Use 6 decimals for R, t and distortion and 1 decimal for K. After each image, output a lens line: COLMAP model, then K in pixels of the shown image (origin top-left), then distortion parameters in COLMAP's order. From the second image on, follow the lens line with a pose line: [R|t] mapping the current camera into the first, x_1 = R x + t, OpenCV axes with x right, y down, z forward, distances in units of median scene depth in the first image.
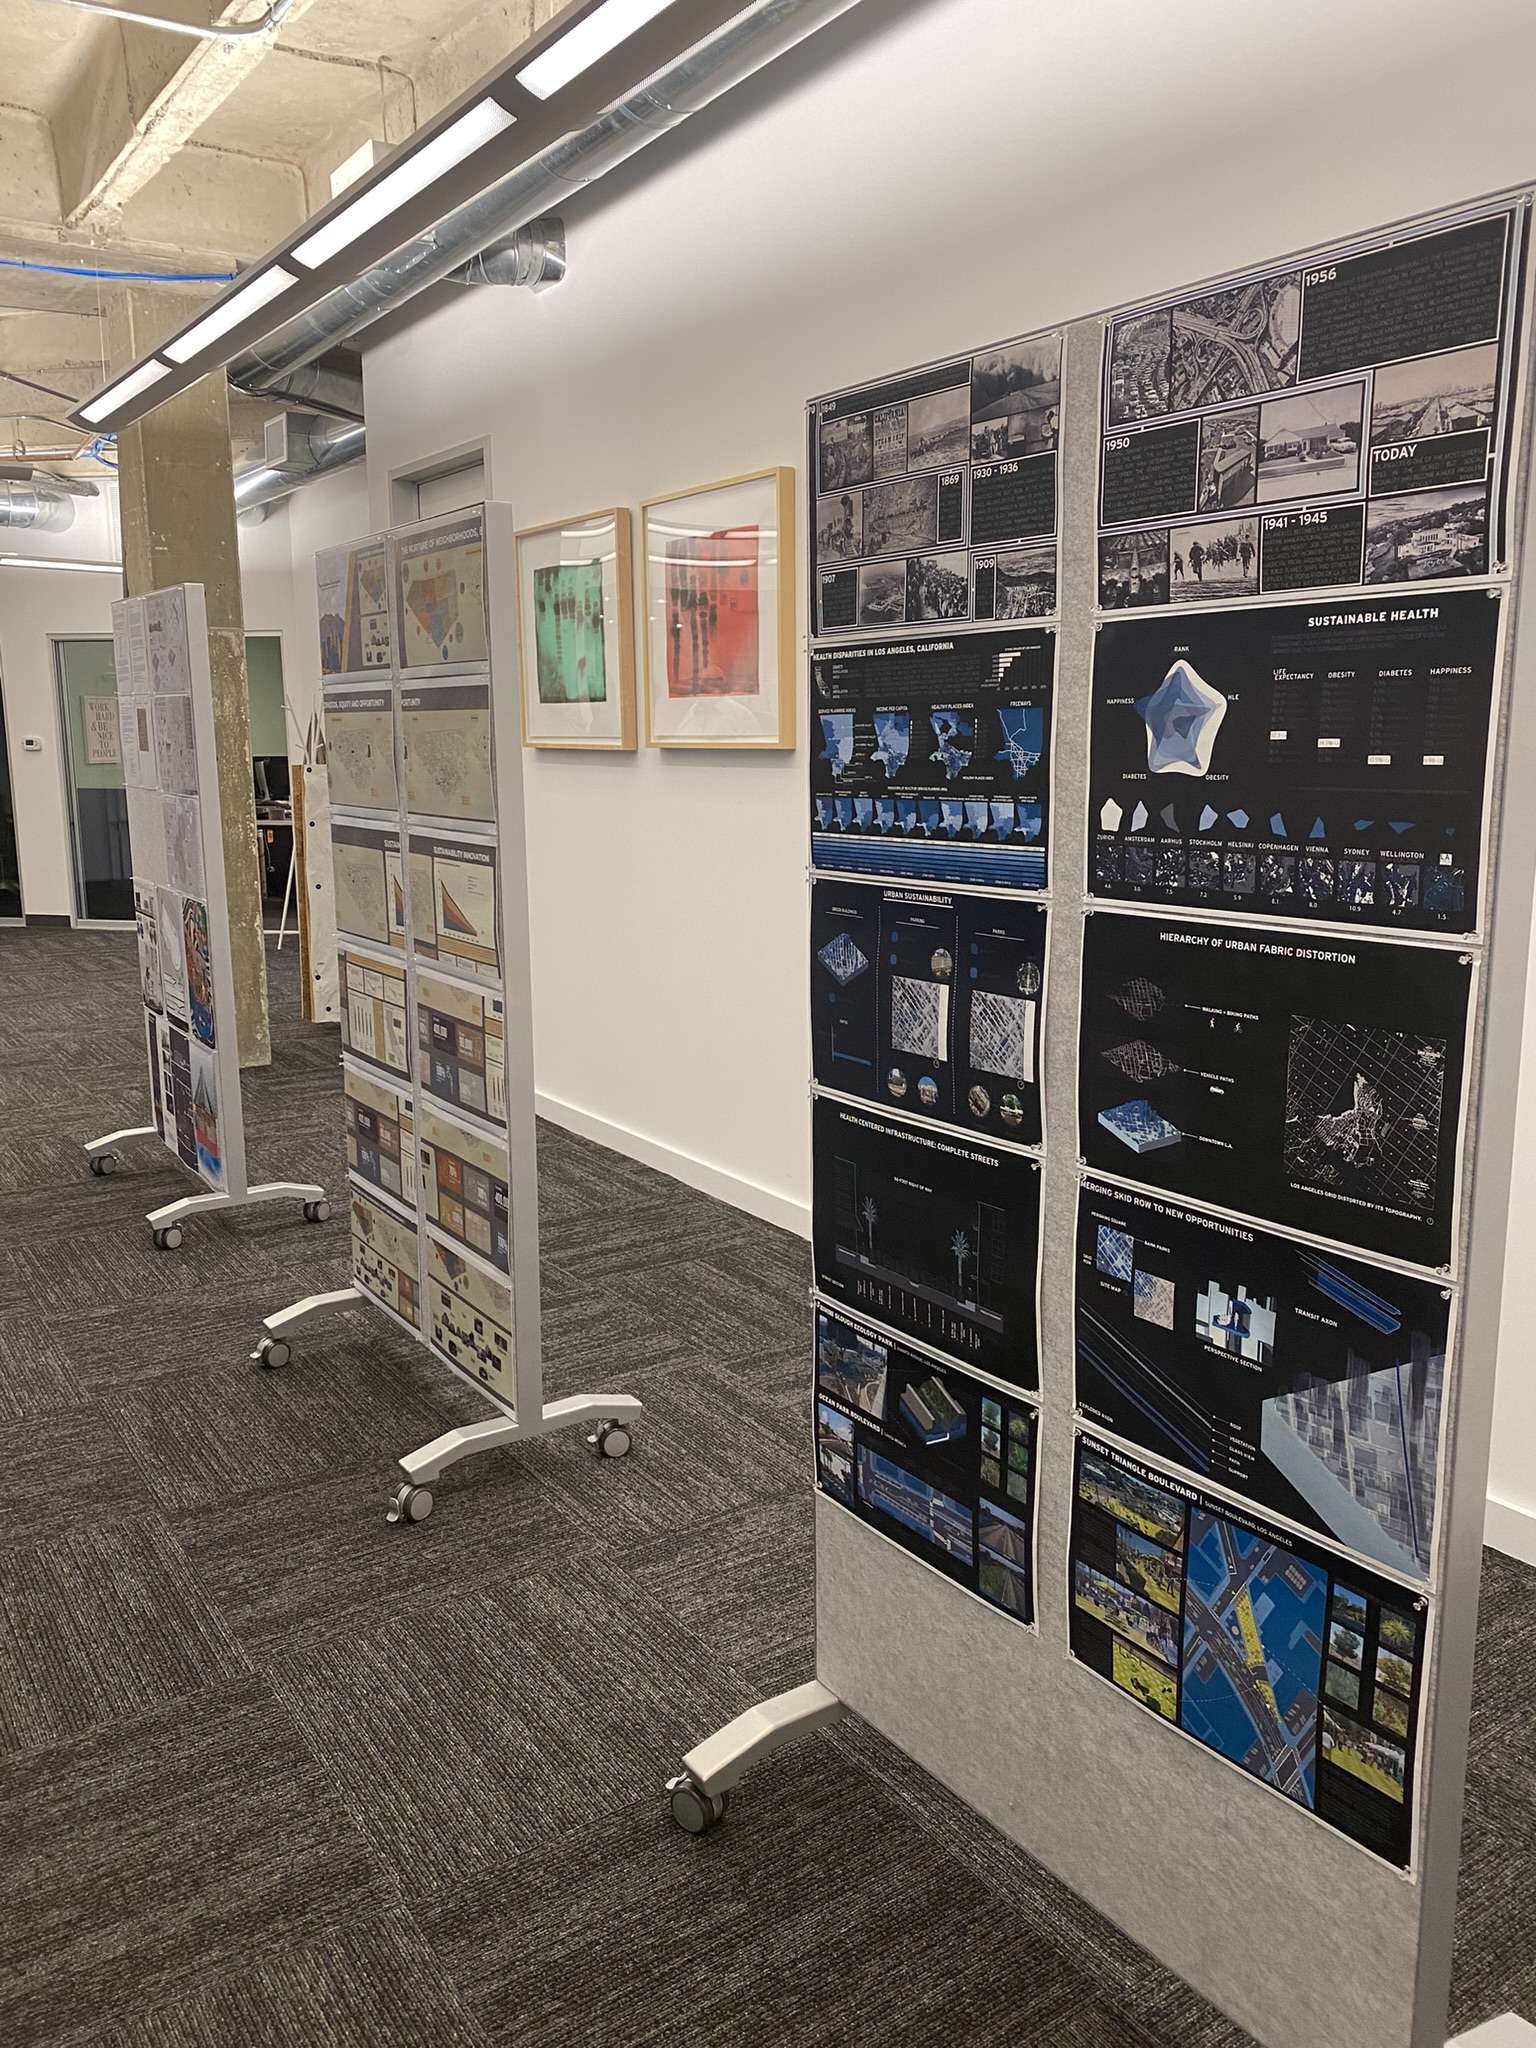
lens RADIAL K [[1567.2, 0, 763.8], [0, 1567.2, 1021.1], [0, 0, 1]] dist [0.005030, 0.000513]
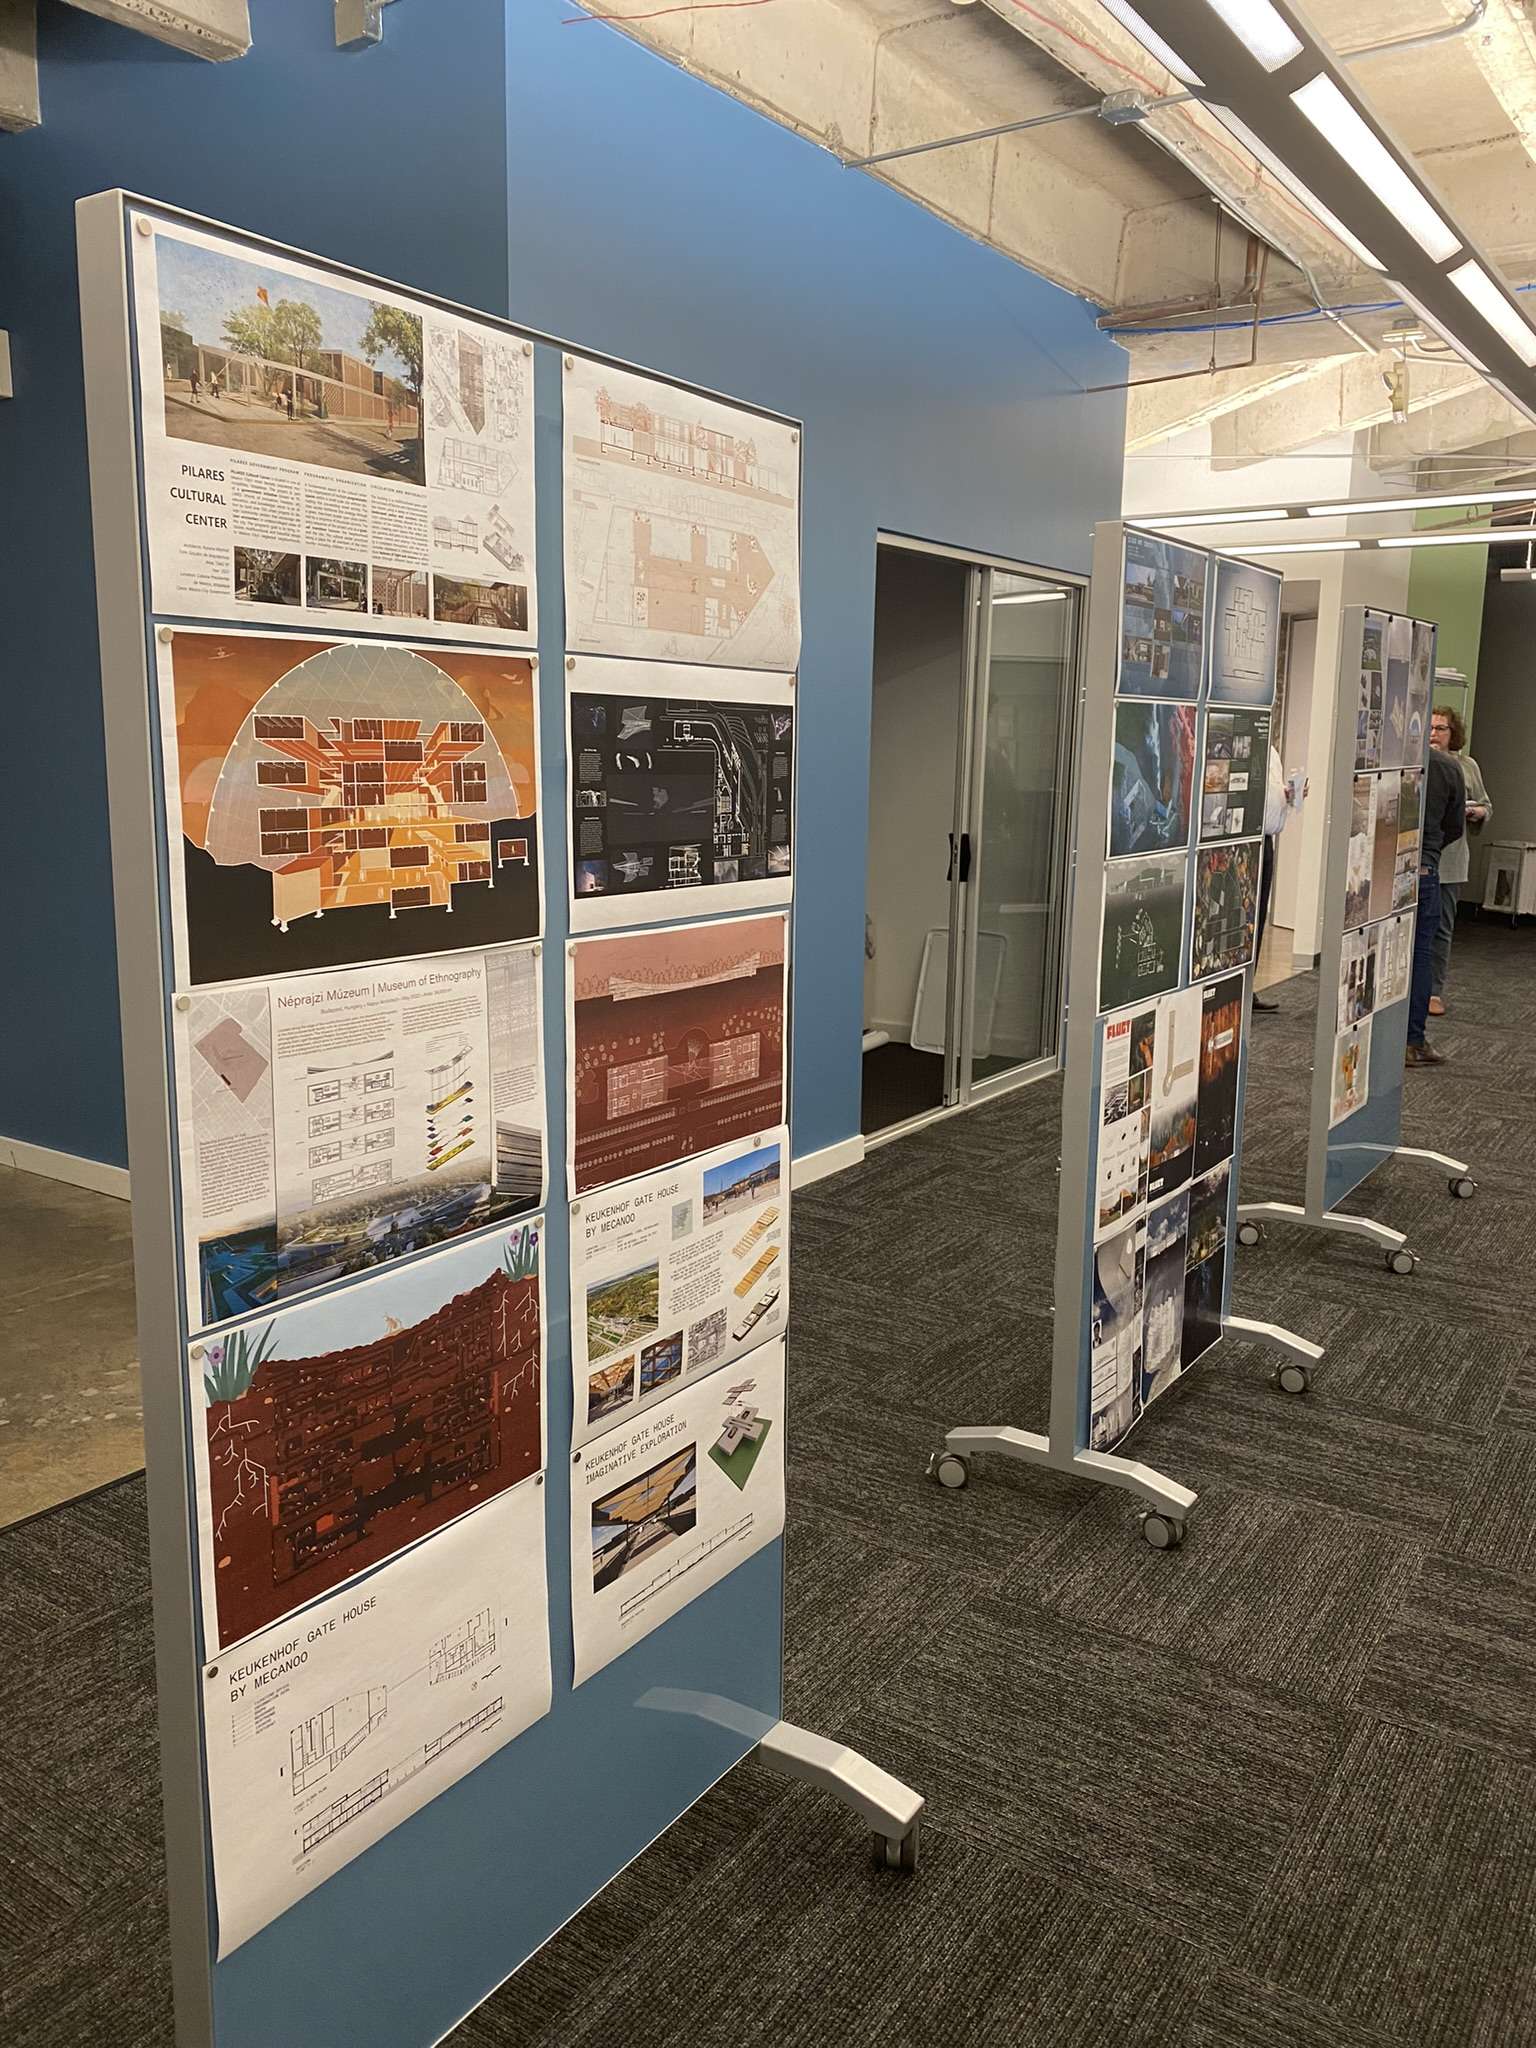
lens RADIAL K [[1567.2, 0, 764.1], [0, 1567.2, 1021.9], [0, 0, 1]] dist [0.005030, 0.000513]
pose [[0.363043, 0.176607, -0.914882, 0.433013], [-0.184264, 0.976090, 0.115304, -0.060414], [0.913371, 0.126719, 0.386905, 0.282698]]
